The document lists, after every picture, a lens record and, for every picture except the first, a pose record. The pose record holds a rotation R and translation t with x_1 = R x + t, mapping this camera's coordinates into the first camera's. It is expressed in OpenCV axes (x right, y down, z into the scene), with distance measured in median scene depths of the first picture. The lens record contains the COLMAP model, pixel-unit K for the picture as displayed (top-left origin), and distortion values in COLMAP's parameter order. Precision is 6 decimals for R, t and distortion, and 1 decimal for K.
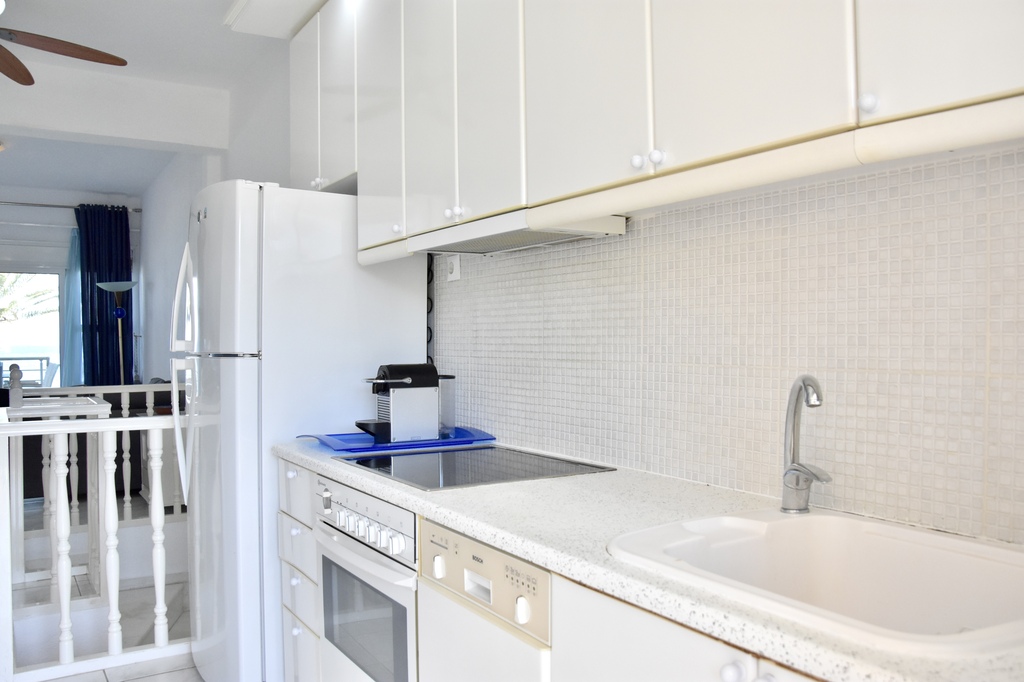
lens RADIAL K [[807.6, 0, 511.5], [0, 807.6, 353.0], [0, 0, 1]] dist [-0.142478, 0.119716]
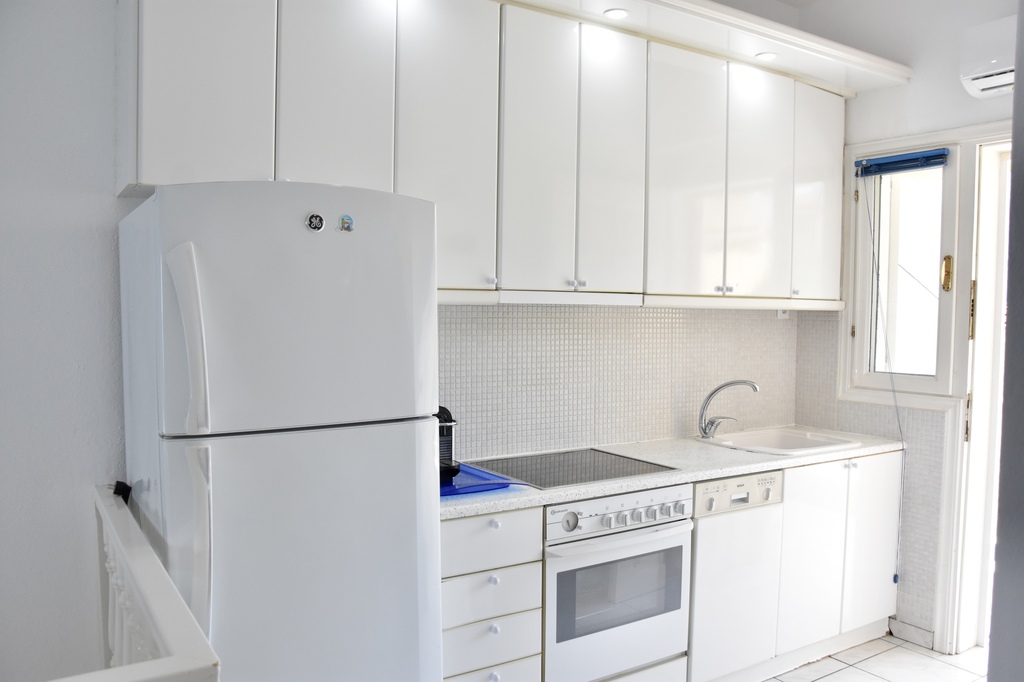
lens RADIAL K [[807.6, 0, 511.5], [0, 807.6, 353.0], [0, 0, 1]] dist [-0.142478, 0.119716]
pose [[0.011437, -0.058064, 0.998247, -1.710216], [0.001464, 0.998313, 0.058051, -0.164937], [-0.999934, 0.000797, 0.011502, 1.309497]]
